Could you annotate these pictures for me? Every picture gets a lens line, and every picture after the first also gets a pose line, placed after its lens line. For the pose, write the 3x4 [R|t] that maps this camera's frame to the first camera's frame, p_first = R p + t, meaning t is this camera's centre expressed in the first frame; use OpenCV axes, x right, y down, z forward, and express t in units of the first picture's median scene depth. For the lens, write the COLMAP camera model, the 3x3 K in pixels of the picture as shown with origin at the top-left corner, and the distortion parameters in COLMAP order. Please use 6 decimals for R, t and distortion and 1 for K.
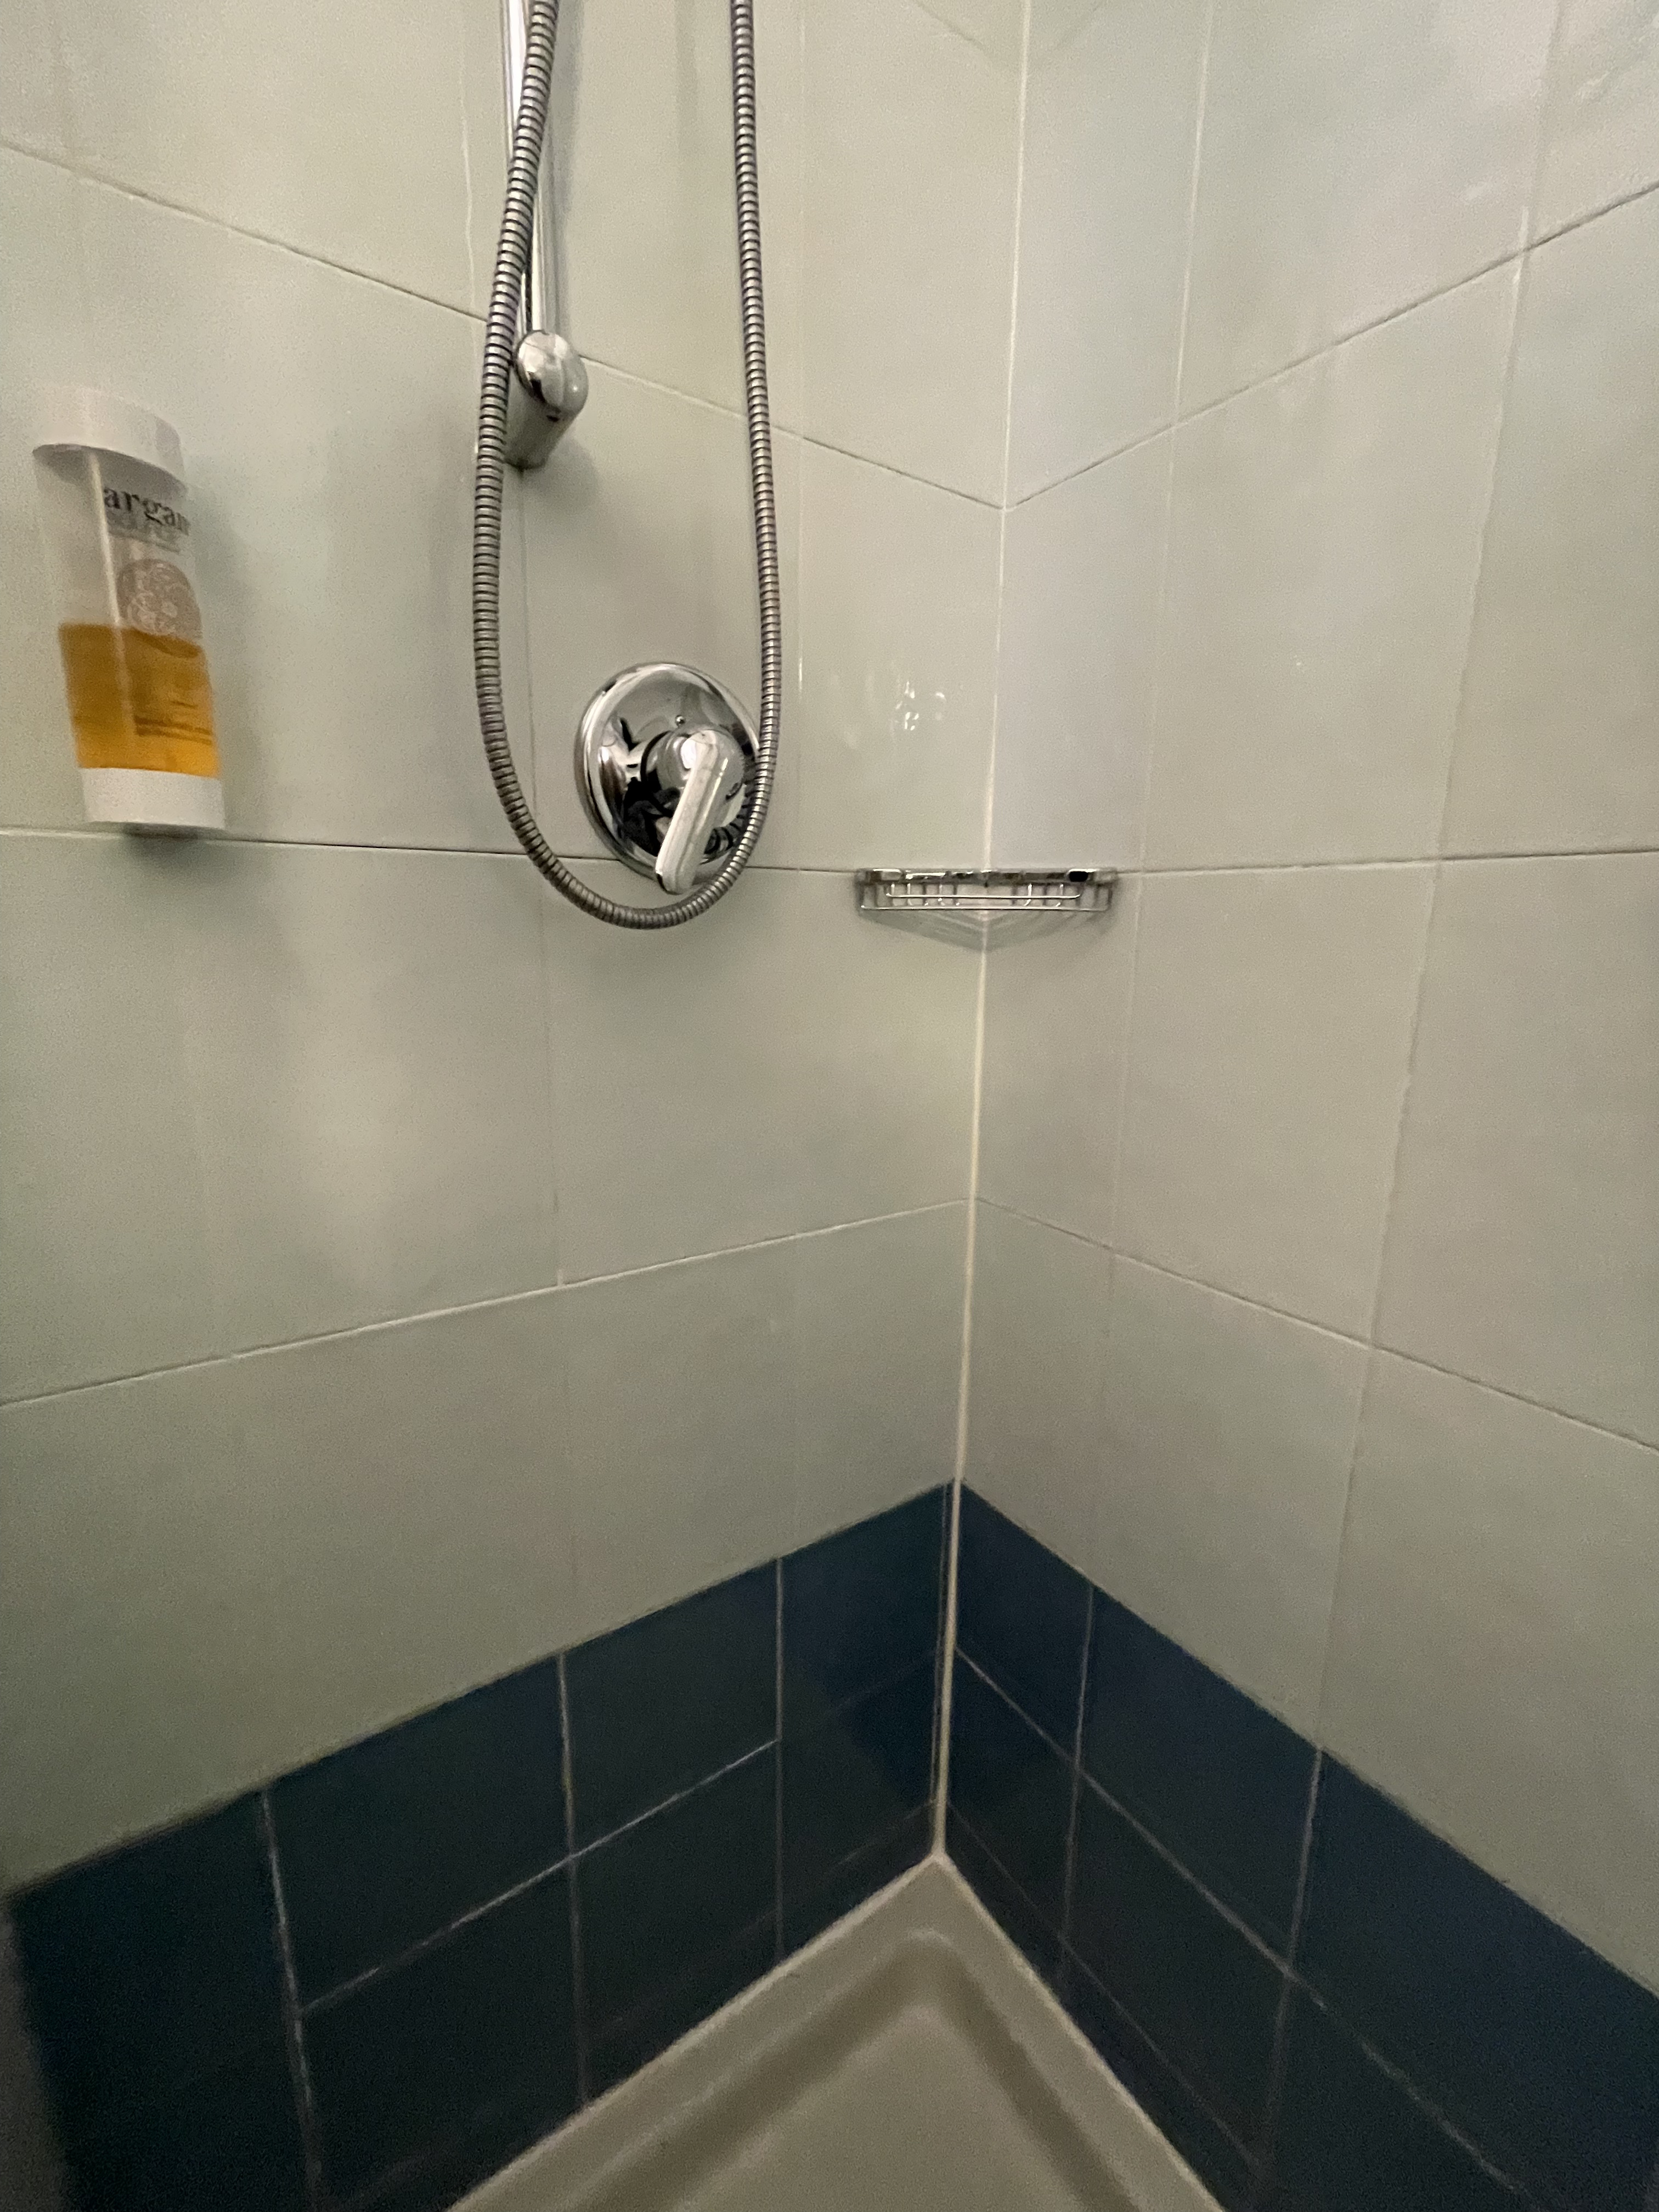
lens RADIAL K [[896.3, 0, 834.9], [0, 896.3, 1101.9], [0, 0, 1]] dist [0.002867, -0.001357]
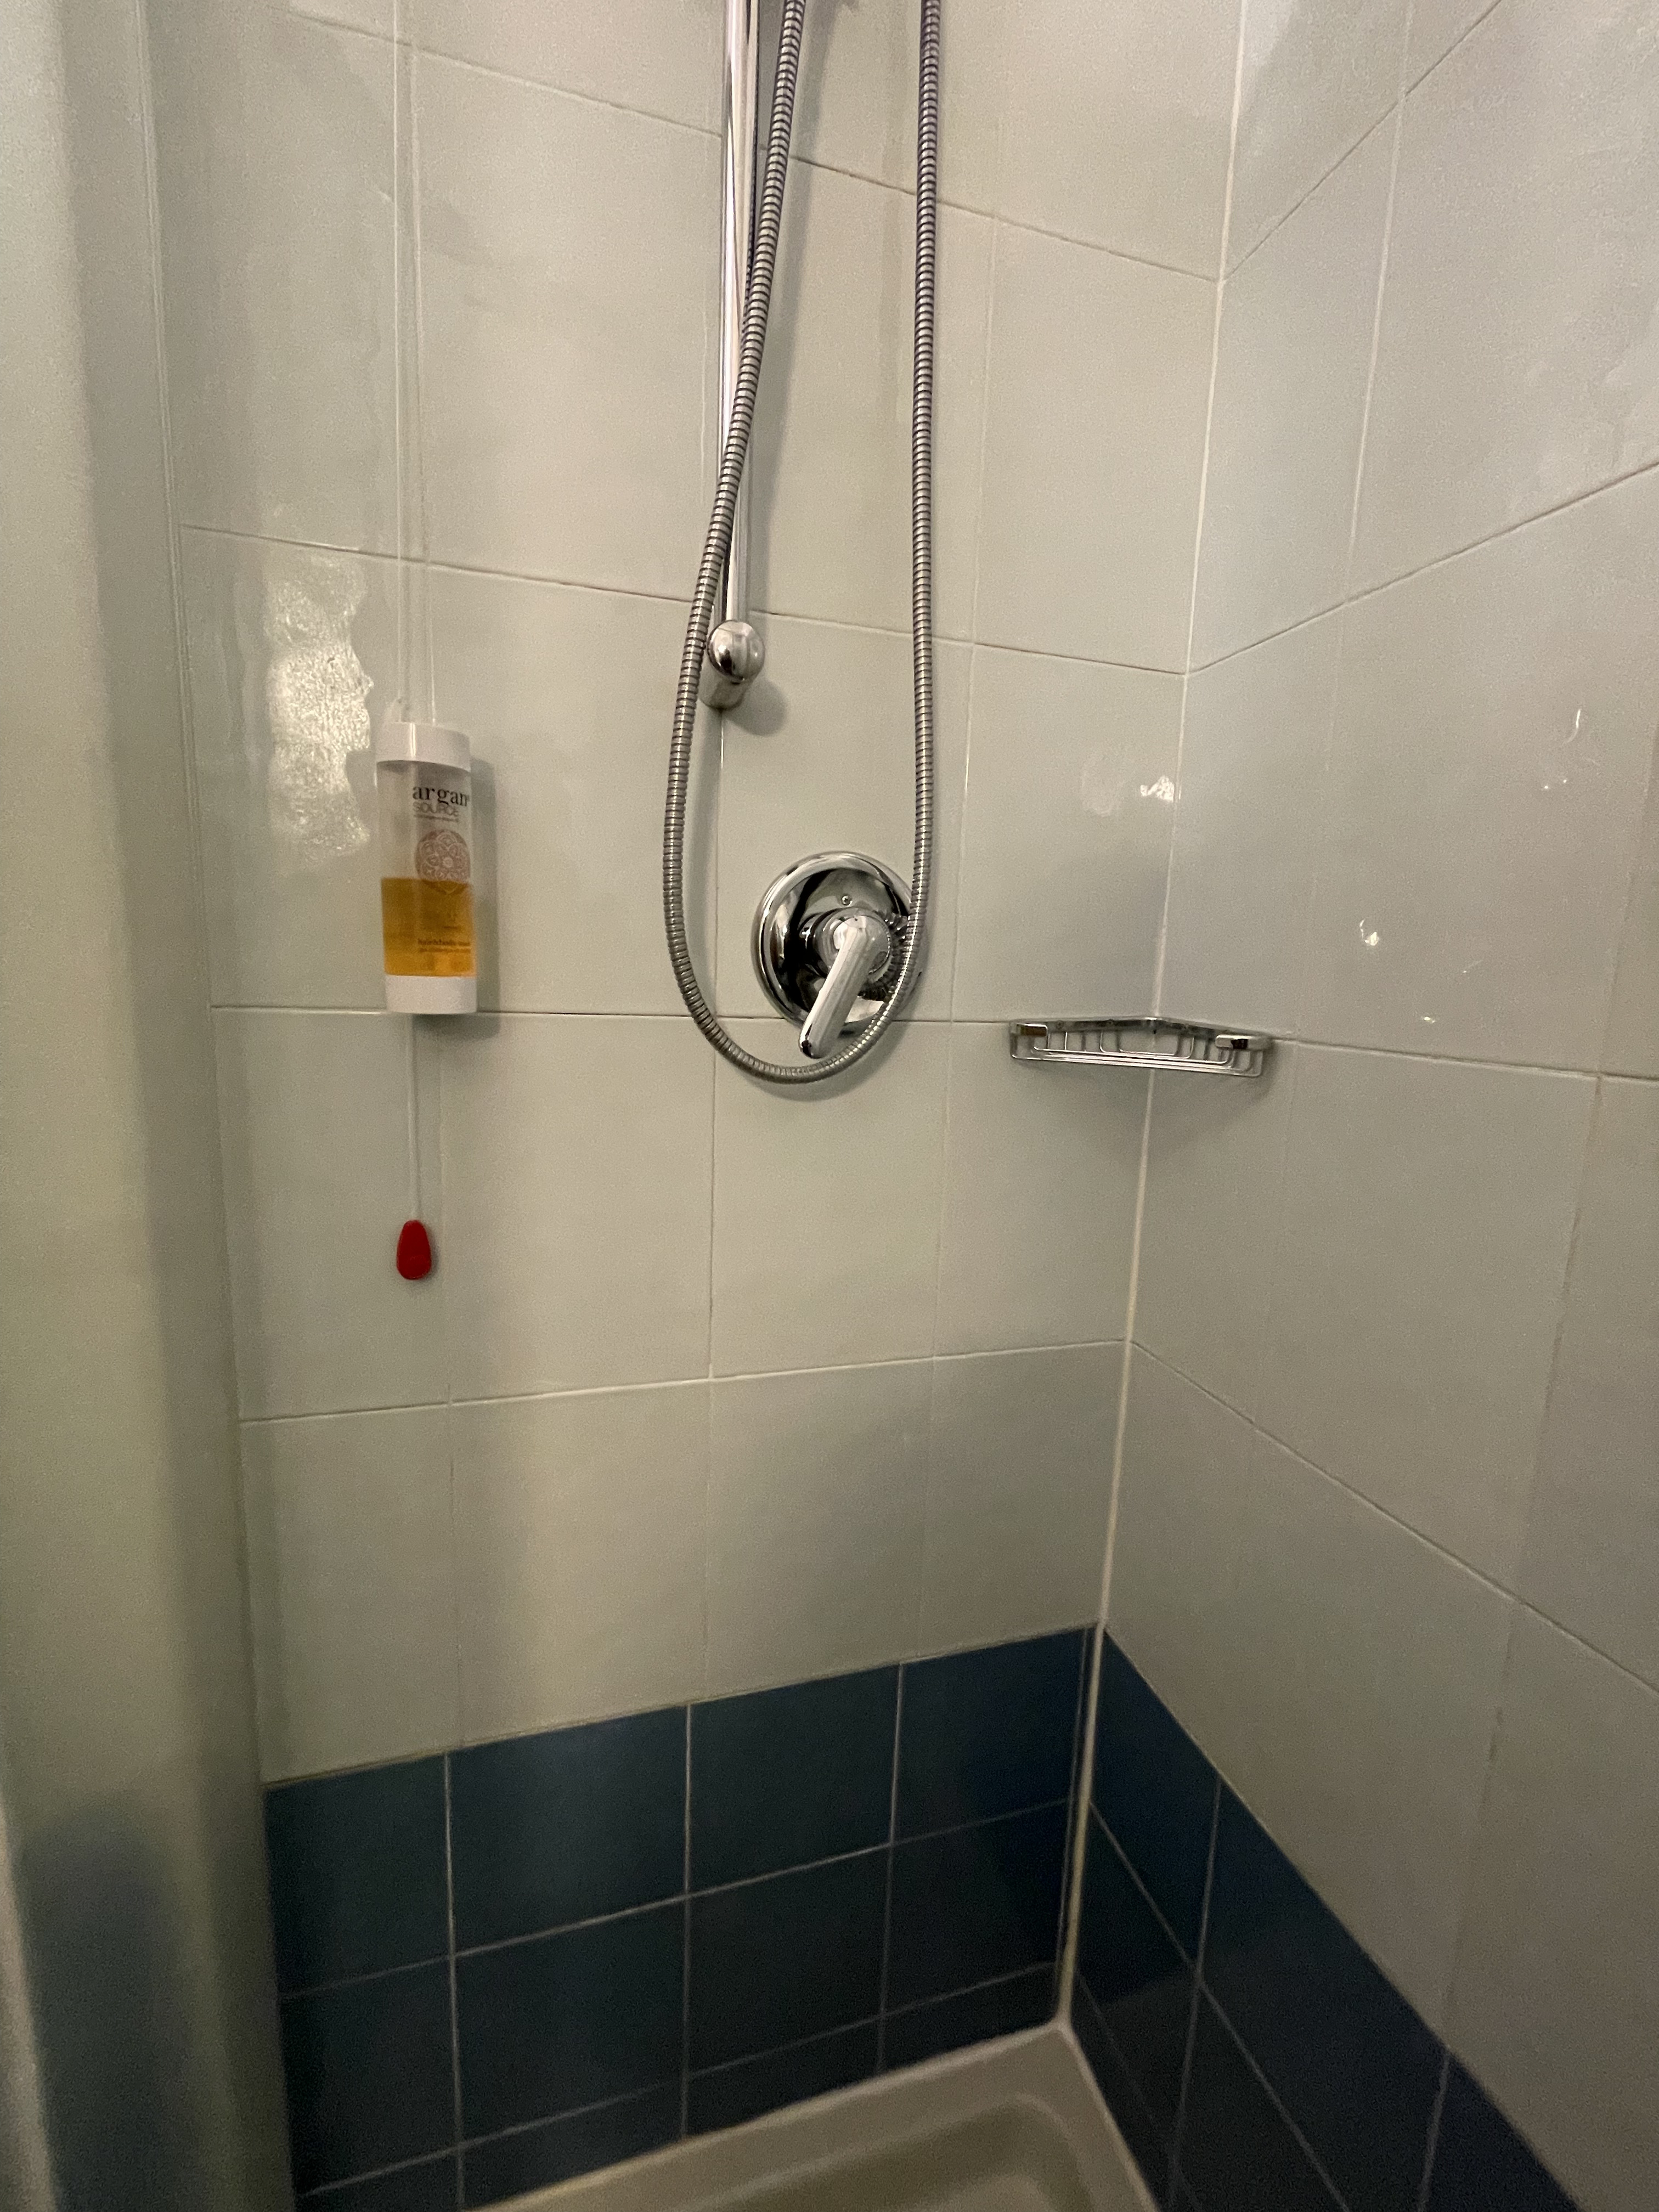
lens RADIAL K [[896.3, 0, 839.3], [0, 896.3, 1103.8], [0, 0, 1]] dist [0.002867, -0.001357]
pose [[0.951587, 0.066711, -0.300053, 0.174785], [-0.084256, 0.995386, -0.045904, -0.107896], [0.295606, 0.068963, 0.952817, -0.071955]]
